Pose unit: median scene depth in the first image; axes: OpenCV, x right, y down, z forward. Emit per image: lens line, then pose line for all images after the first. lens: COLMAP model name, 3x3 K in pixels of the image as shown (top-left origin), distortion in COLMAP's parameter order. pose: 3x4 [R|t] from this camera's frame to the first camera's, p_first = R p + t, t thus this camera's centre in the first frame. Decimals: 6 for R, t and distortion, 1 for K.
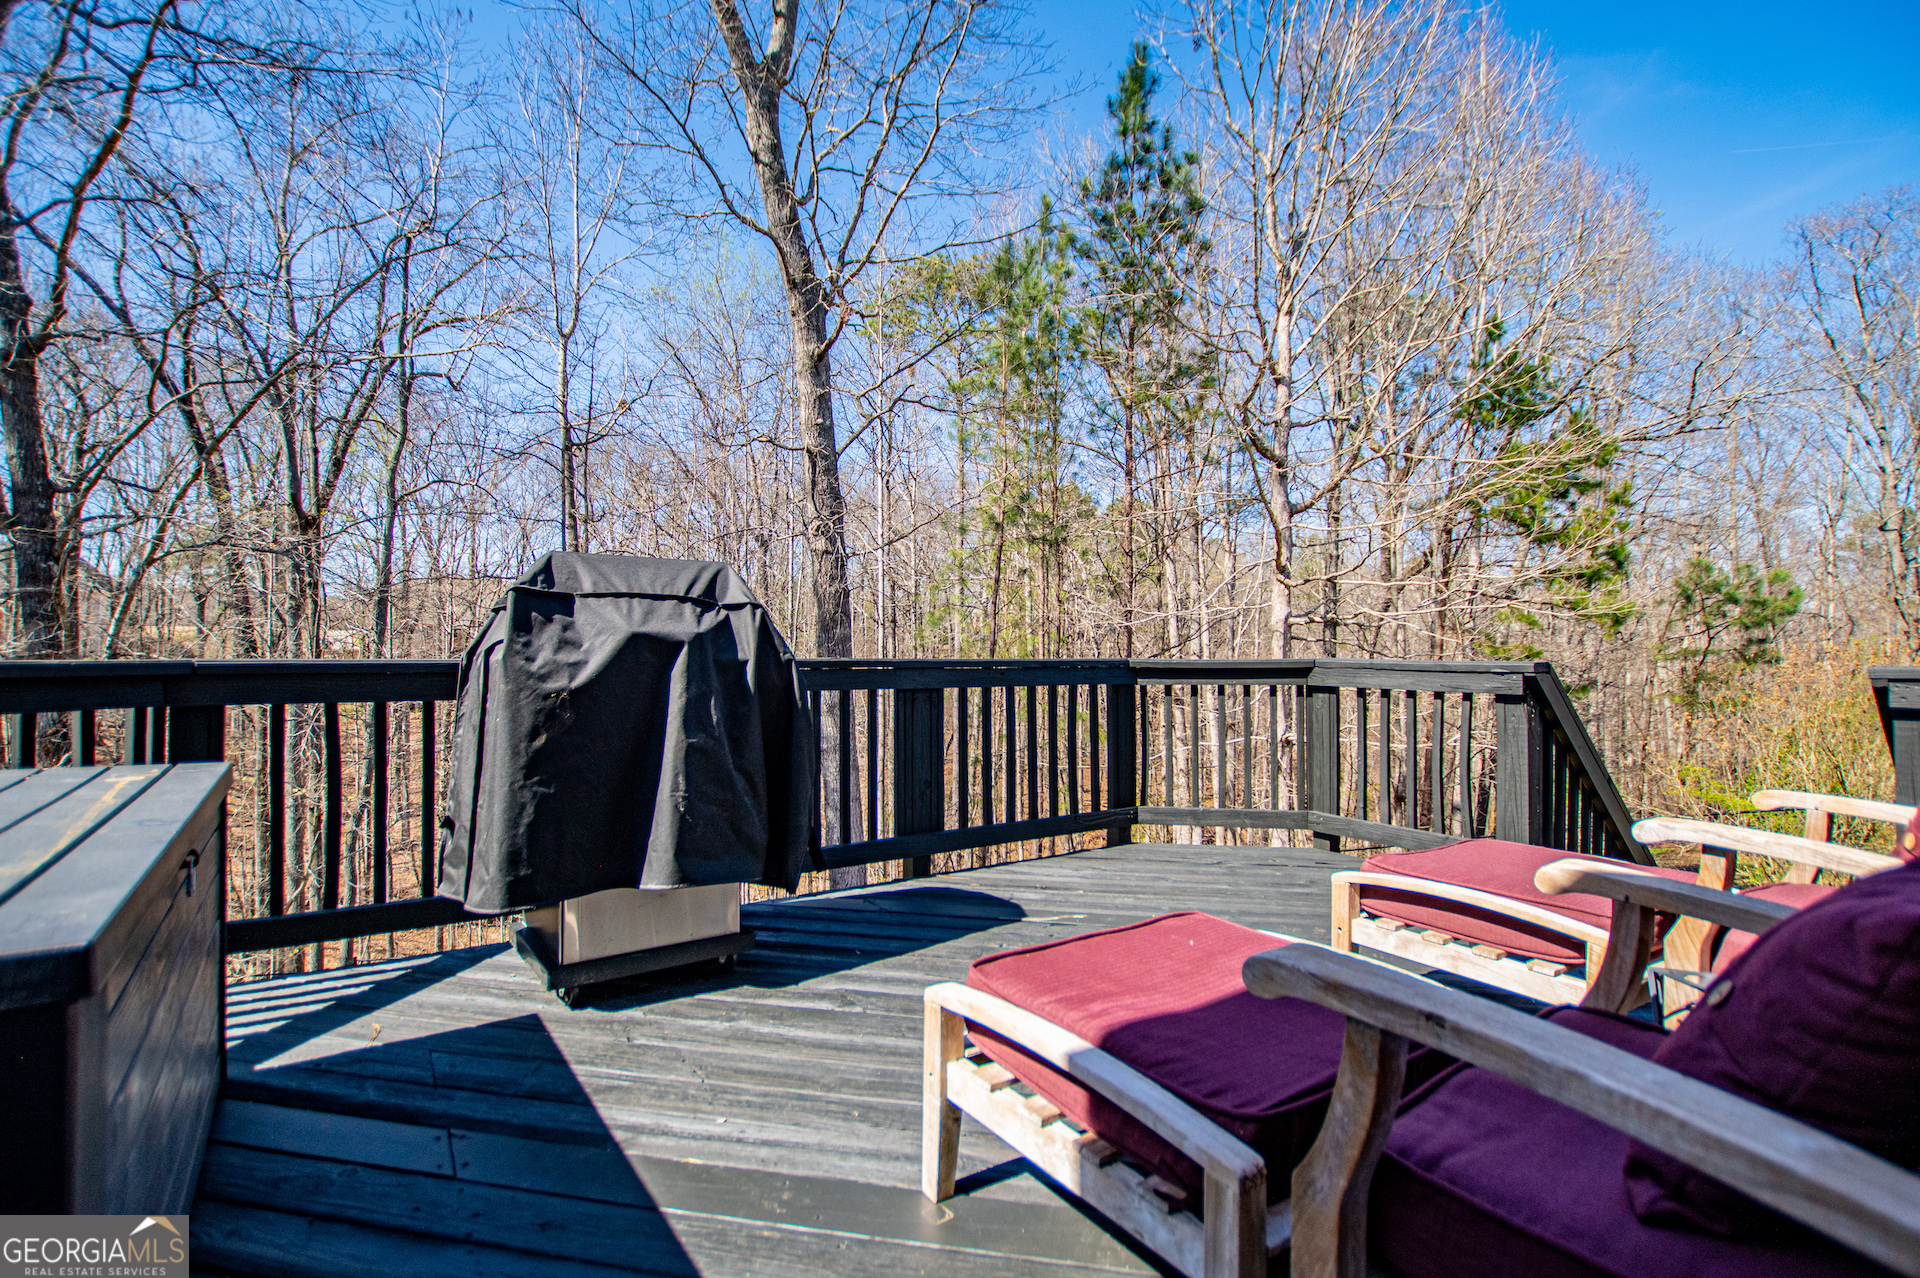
lens RADIAL K [[906.6, 0, 974.5], [0, 906.6, 643.8], [0, 0, 1]] dist [-0.023043, 0.000043]
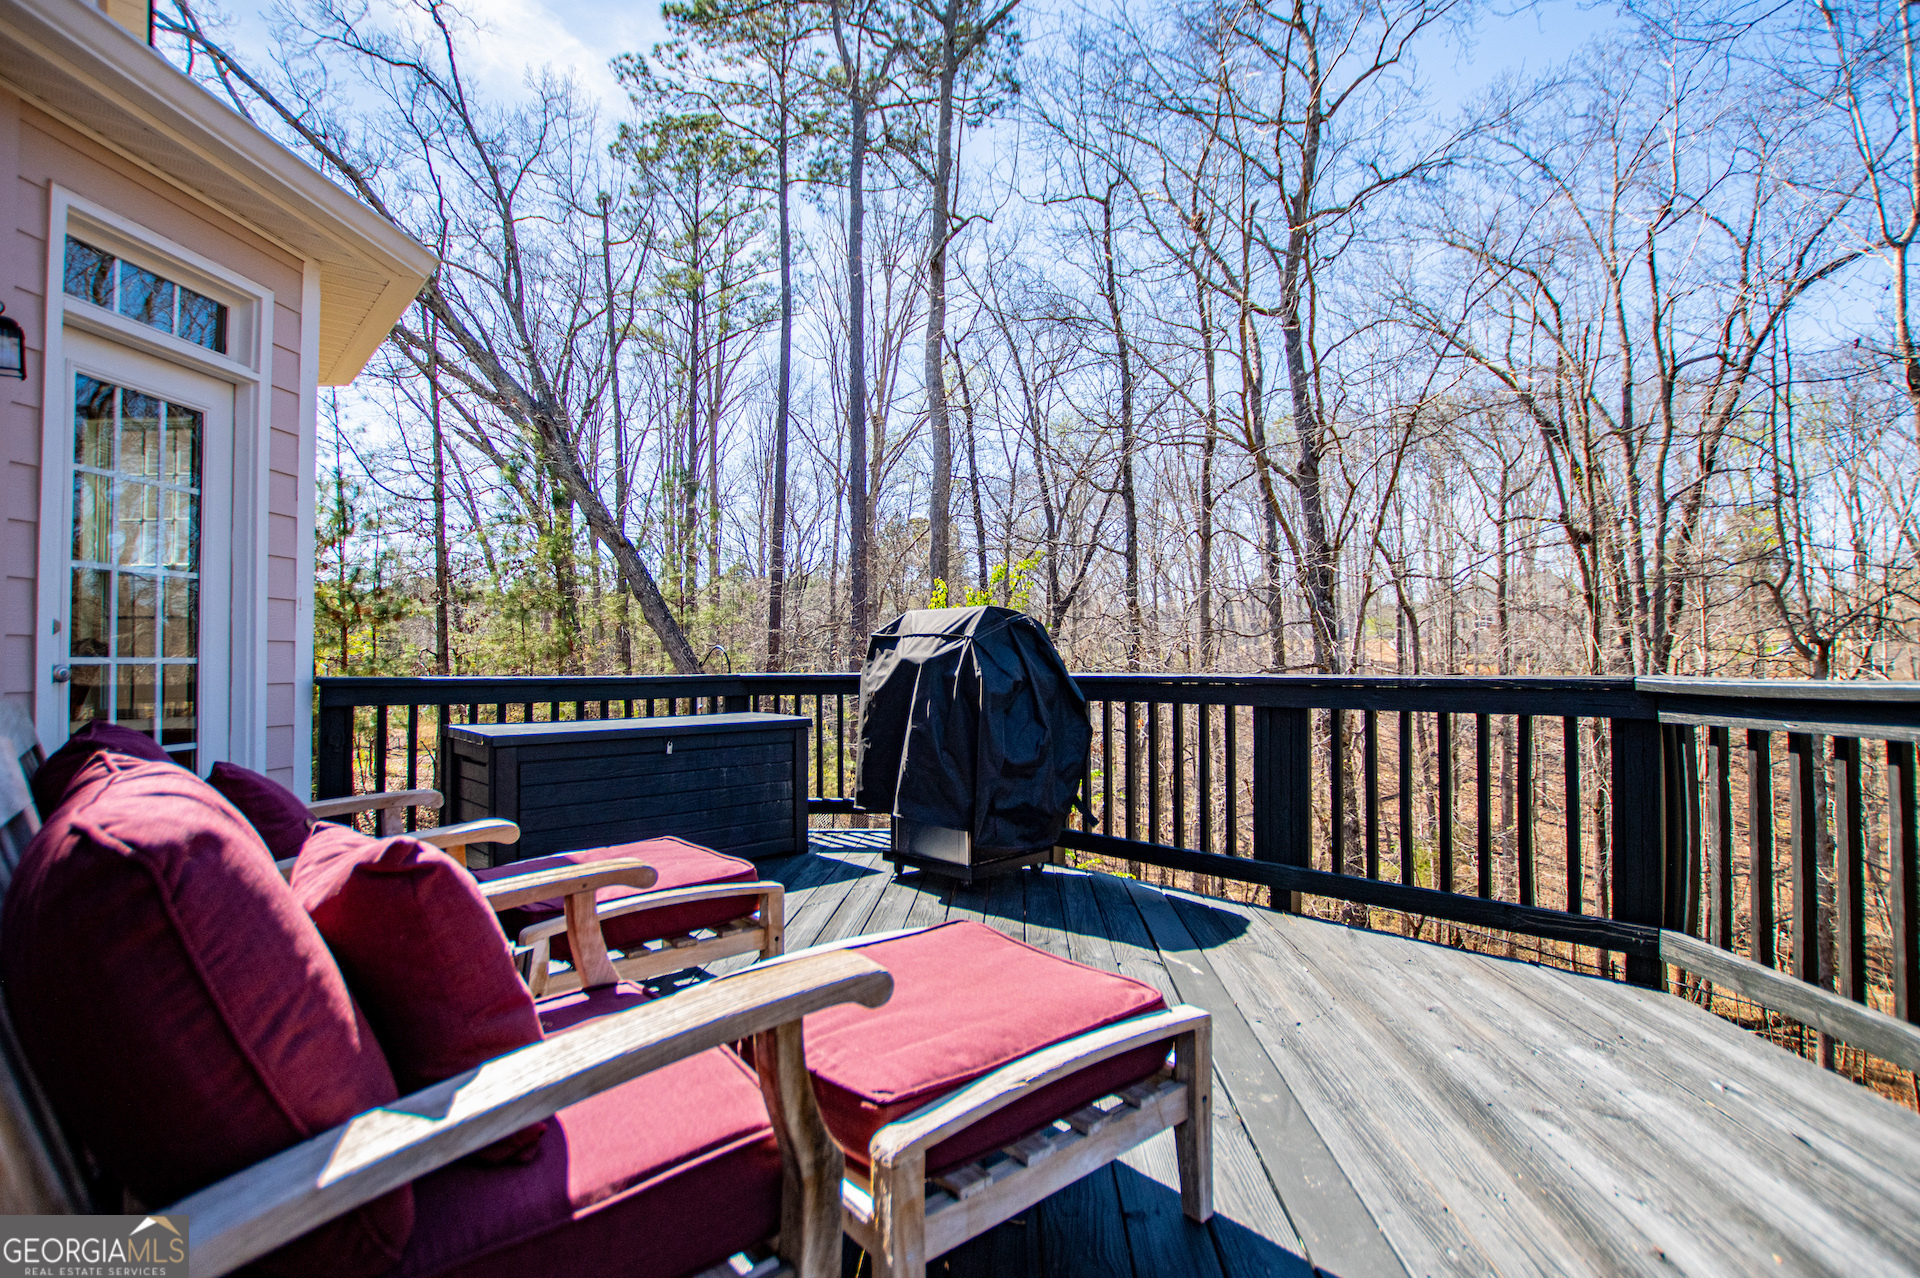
lens RADIAL K [[864.5, 0, 973.5], [0, 864.5, 636.3], [0, 0, 1]] dist [-0.015366, 0.000692]
pose [[0.151931, -0.042285, -0.987486, 0.746390], [0.016616, 0.999053, -0.040224, 0.006550], [0.988251, -0.010297, 0.152490, 0.538611]]
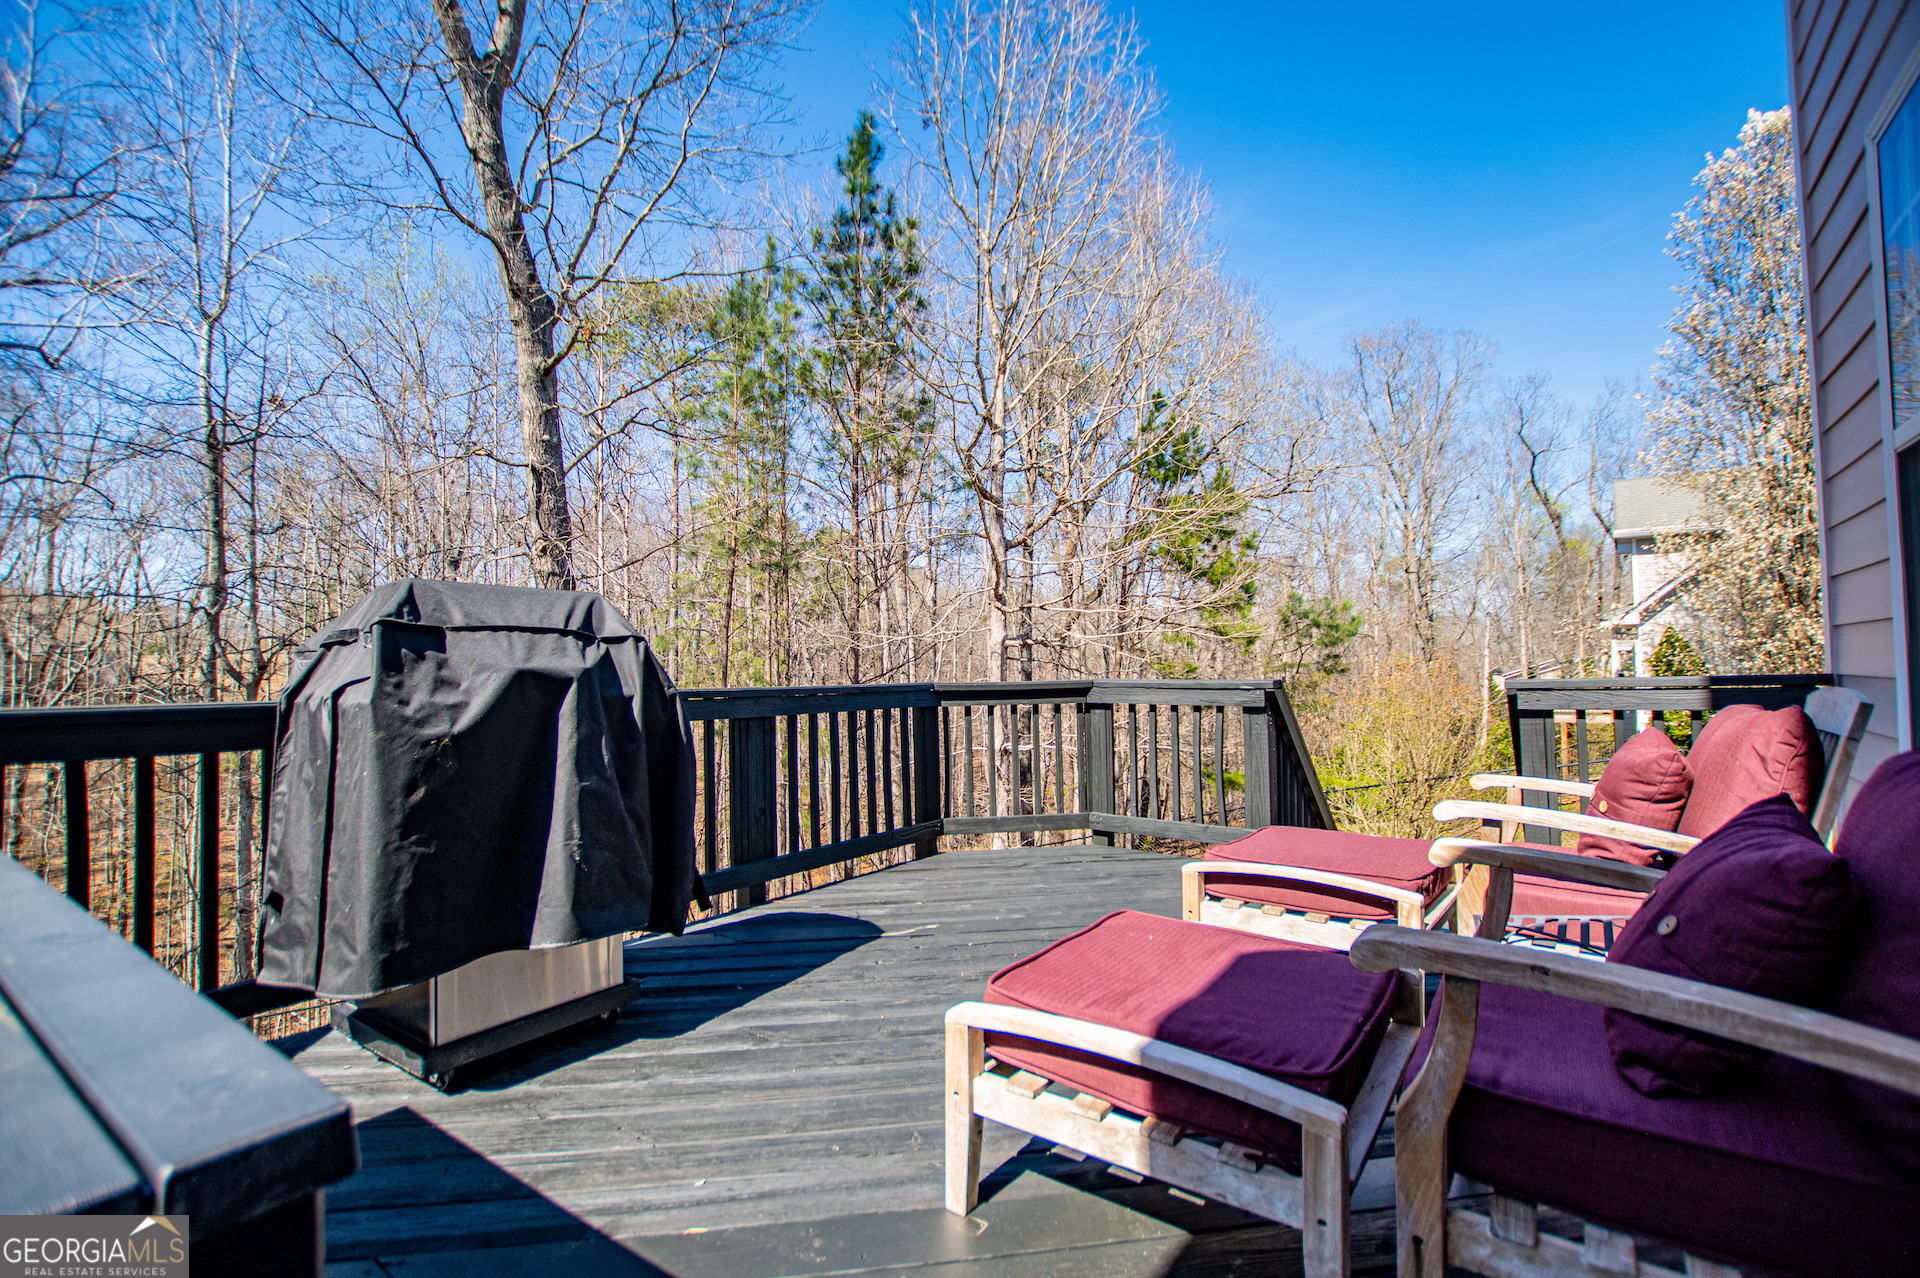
lens RADIAL K [[855.4, 0, 976.0], [0, 855.4, 642.6], [0, 0, 1]] dist [-0.025615, 0.004416]
pose [[0.943831, -0.004619, 0.330398, -0.135740], [0.012845, 0.999659, -0.022718, -0.008629], [-0.330180, 0.025685, 0.943568, 0.018760]]
